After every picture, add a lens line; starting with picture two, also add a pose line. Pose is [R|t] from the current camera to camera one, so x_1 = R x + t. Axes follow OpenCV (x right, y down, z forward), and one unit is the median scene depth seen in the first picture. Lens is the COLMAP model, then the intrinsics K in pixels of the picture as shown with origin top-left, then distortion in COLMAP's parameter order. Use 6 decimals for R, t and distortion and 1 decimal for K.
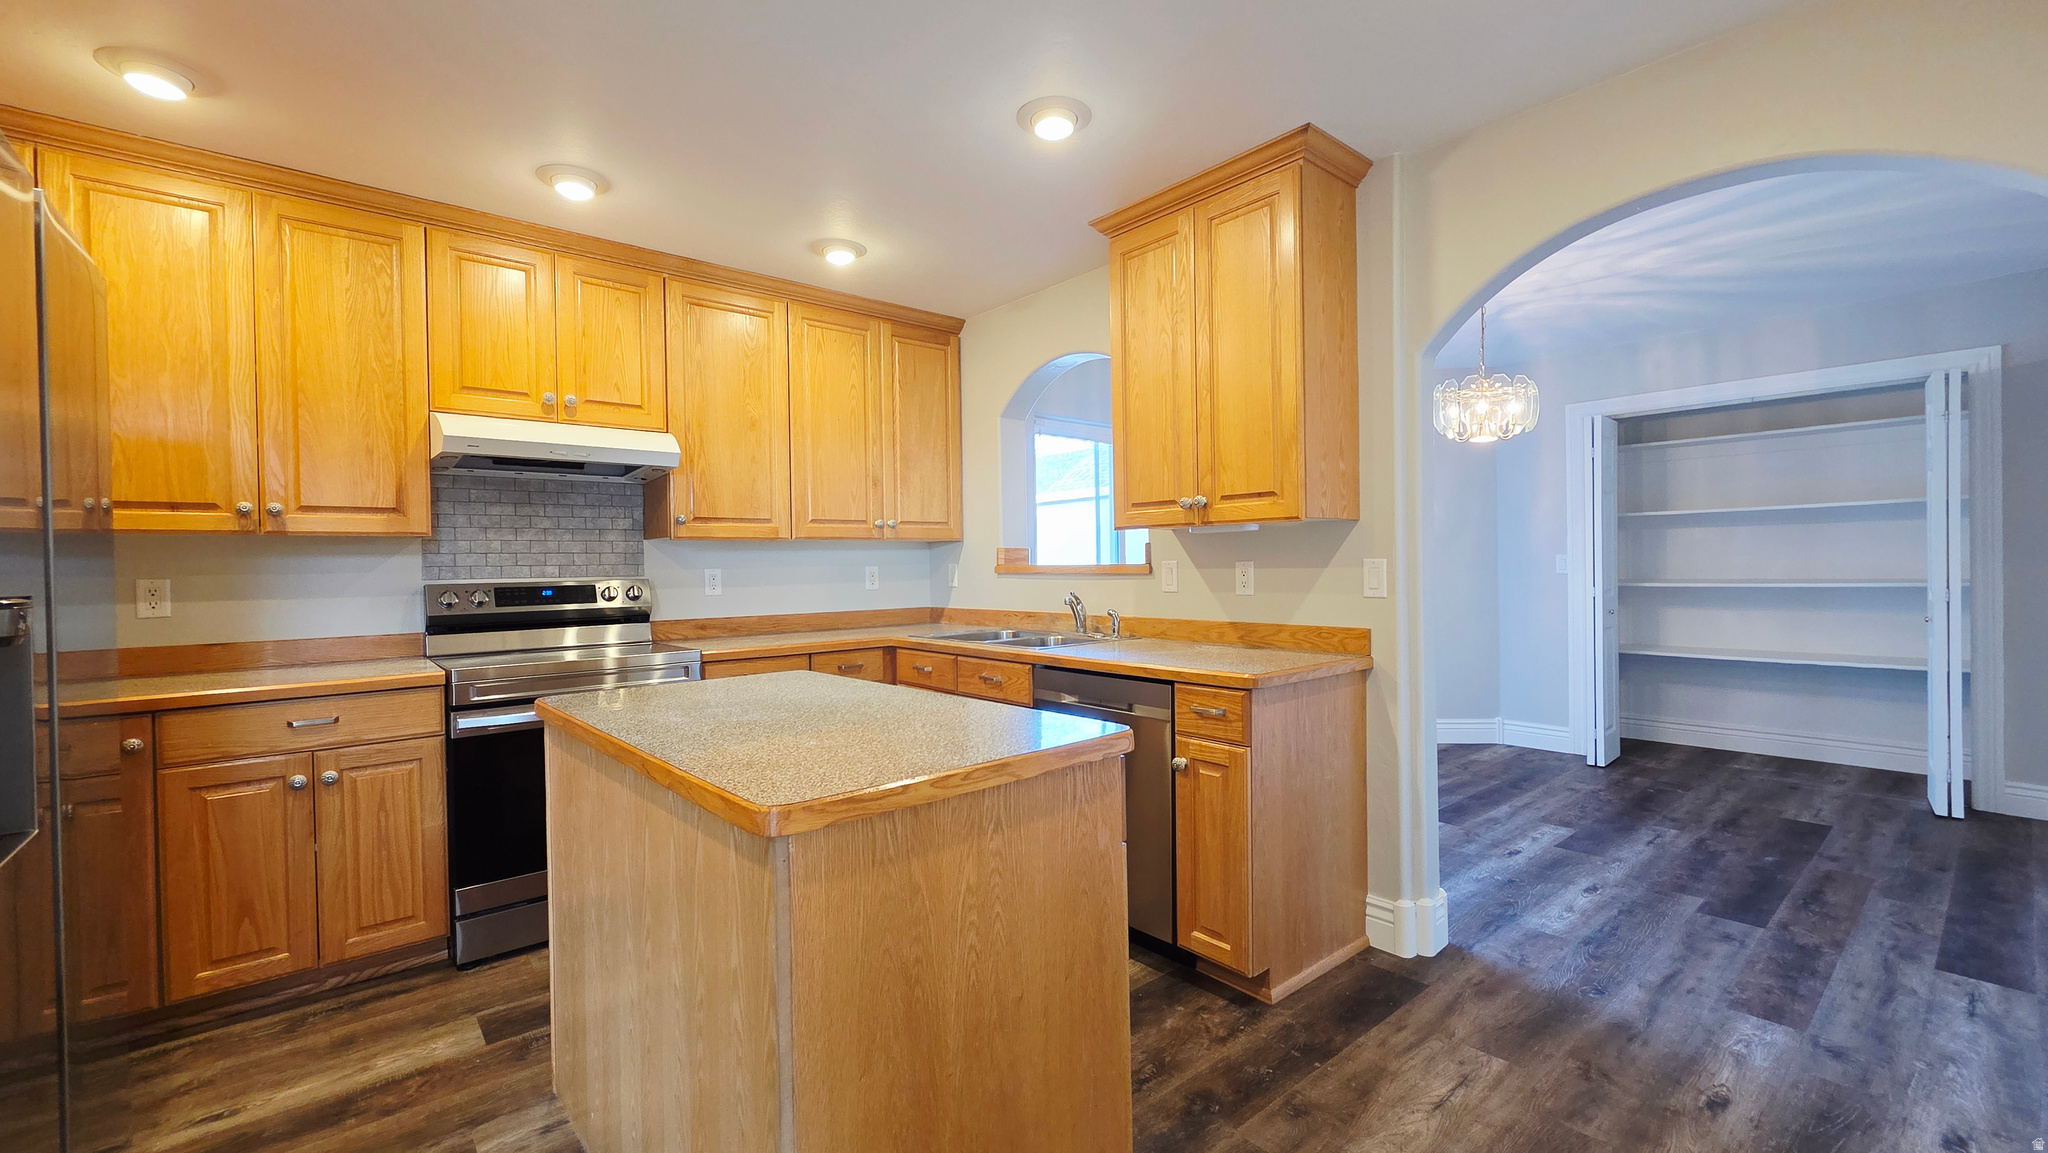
lens RADIAL K [[833.5, 0, 1024.0], [0, 833.5, 576.5], [0, 0, 1]] dist [0.000711, 0.000020]
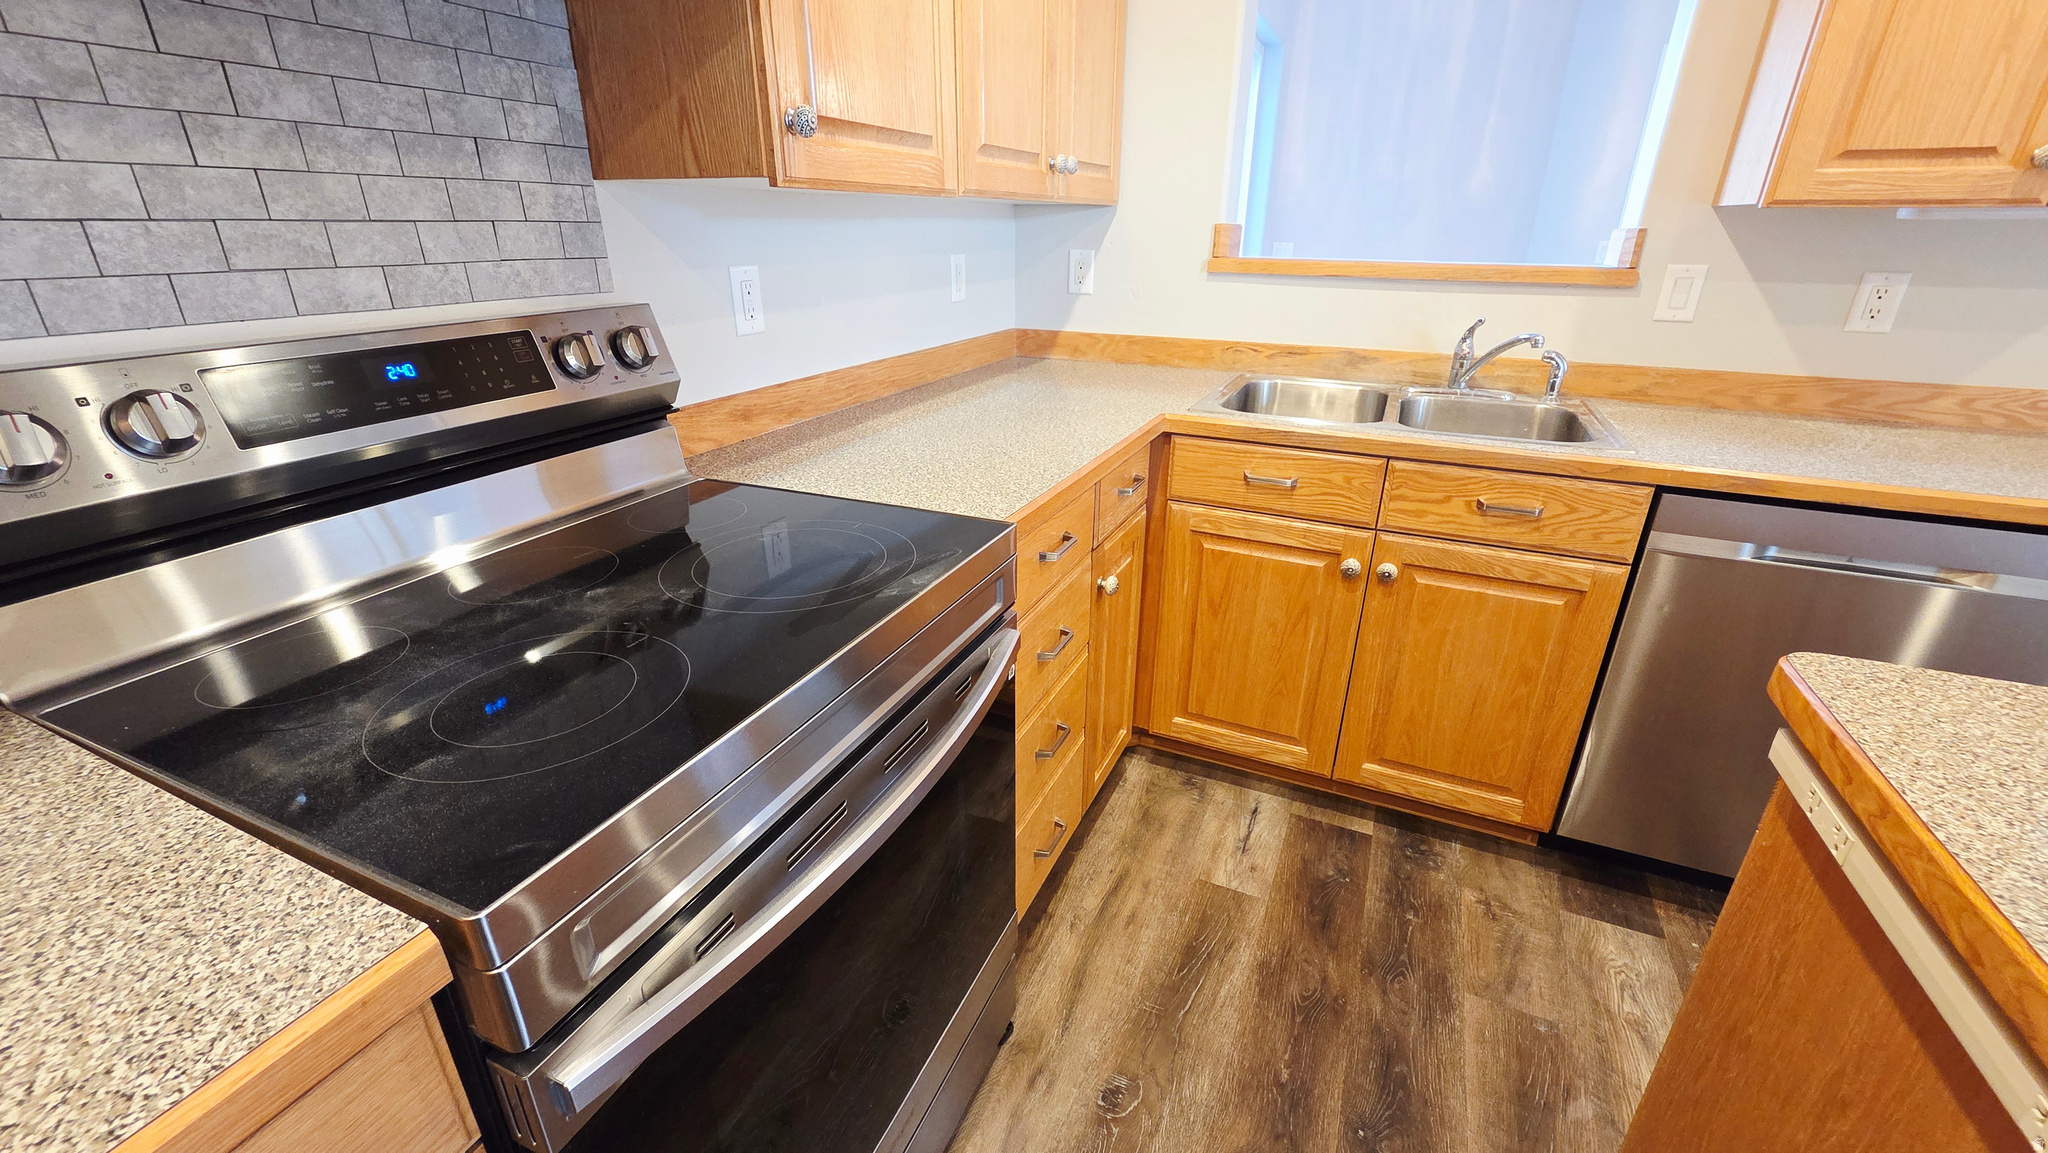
lens RADIAL K [[830.2, 0, 1024.0], [0, 830.2, 576.5], [0, 0, 1]] dist [-0.001564, -0.000243]
pose [[0.905332, -0.145251, 0.399093, -0.483306], [-0.015545, 0.927735, 0.372916, -0.024330], [-0.424419, -0.343817, 0.837650, 0.618305]]
